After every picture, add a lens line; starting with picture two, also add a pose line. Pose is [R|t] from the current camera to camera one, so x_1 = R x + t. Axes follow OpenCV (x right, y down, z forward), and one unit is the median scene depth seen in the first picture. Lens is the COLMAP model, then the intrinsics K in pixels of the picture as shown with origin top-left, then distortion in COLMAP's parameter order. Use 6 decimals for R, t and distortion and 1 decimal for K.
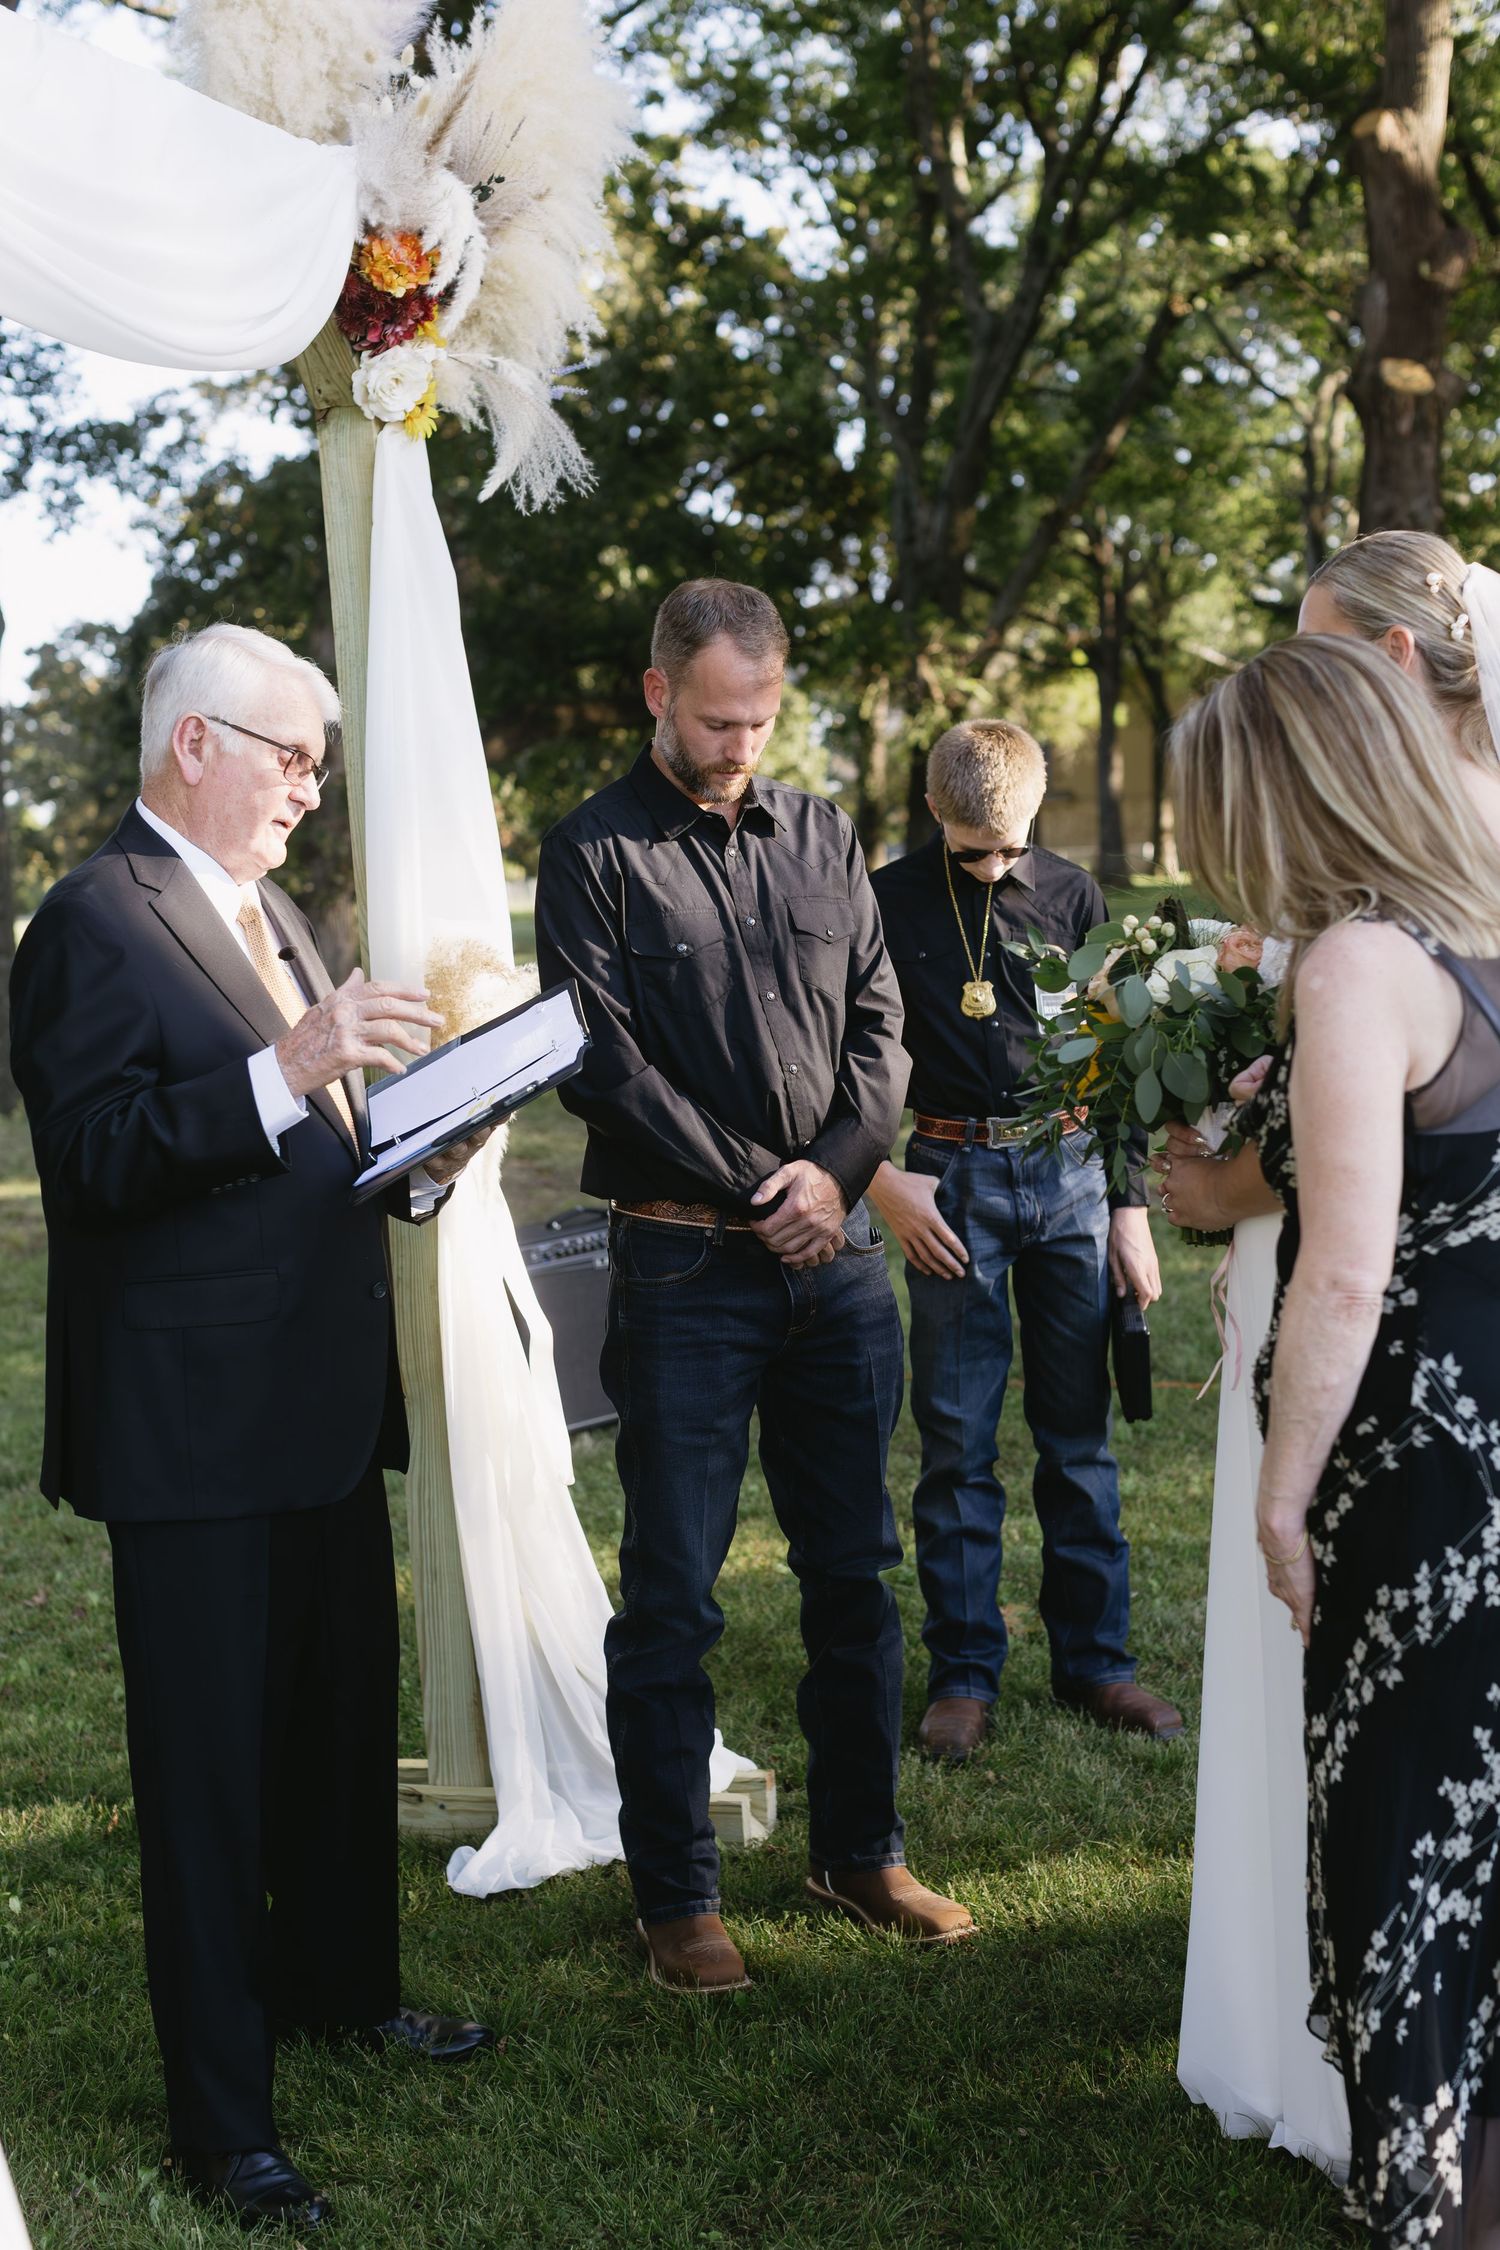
lens RADIAL K [[3157.7, 0, 744.5], [0, 3157.7, 1067.3], [0, 0, 1]] dist [-0.192353, 0.991201]
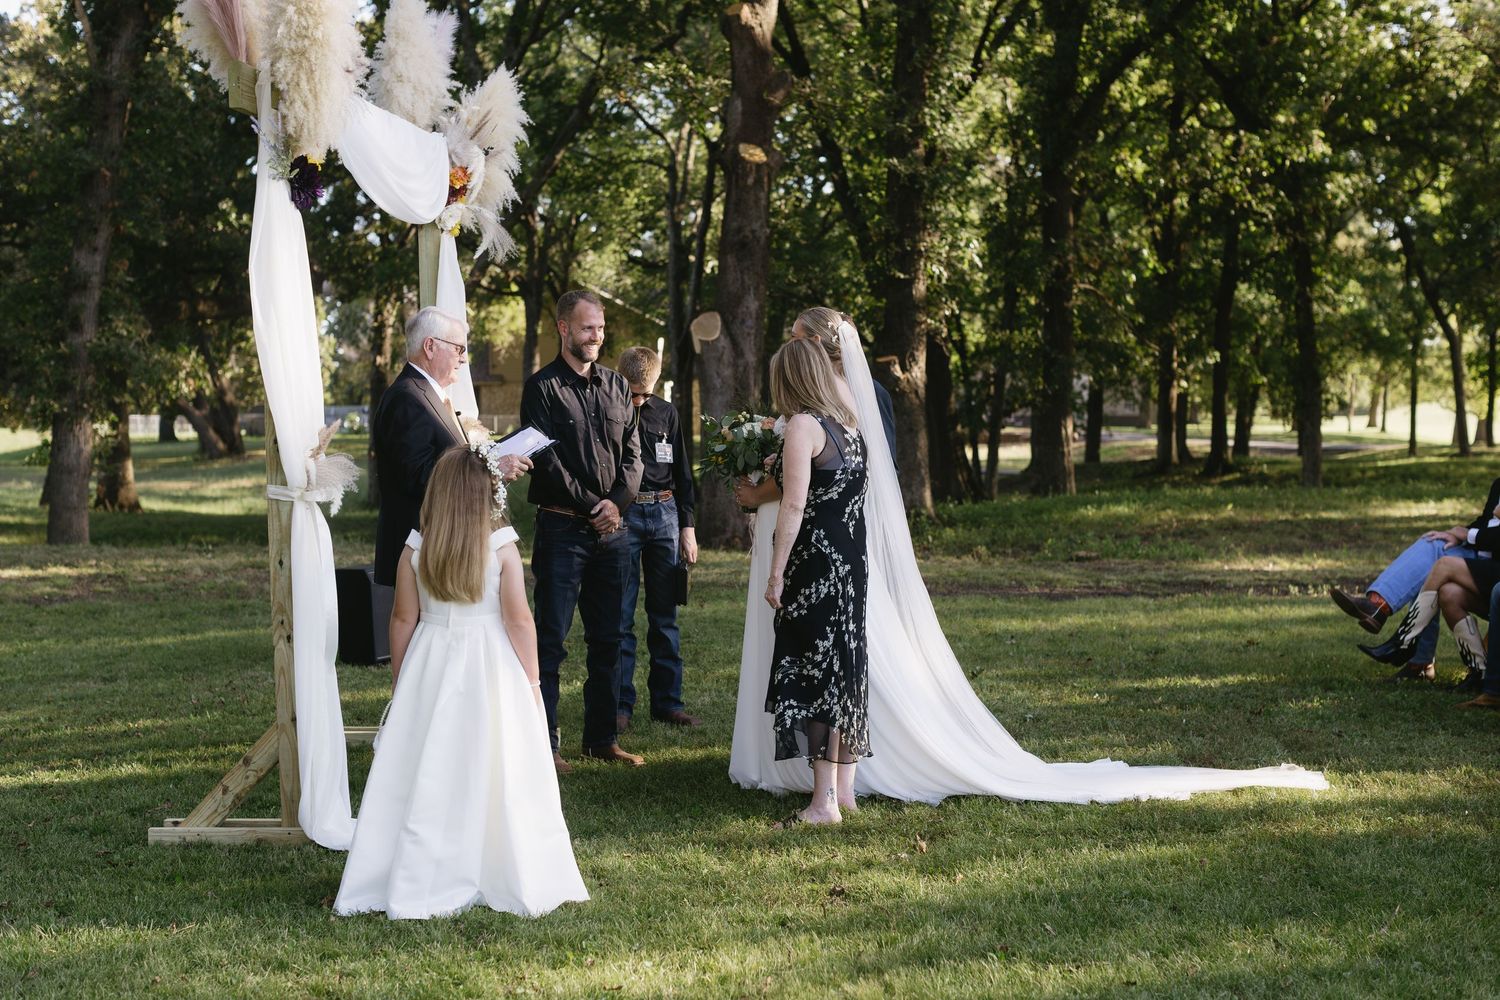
lens RADIAL K [[2105.1, 0, 750.0], [0, 2105.1, 500.0], [0, 0, 1]] dist [-0.192353, 0.991201]
pose [[0.973757, 0.047089, 0.222667, -0.264597], [-0.040723, 0.998622, -0.033099, 0.087673], [-0.223919, 0.023163, 0.974332, -0.905989]]
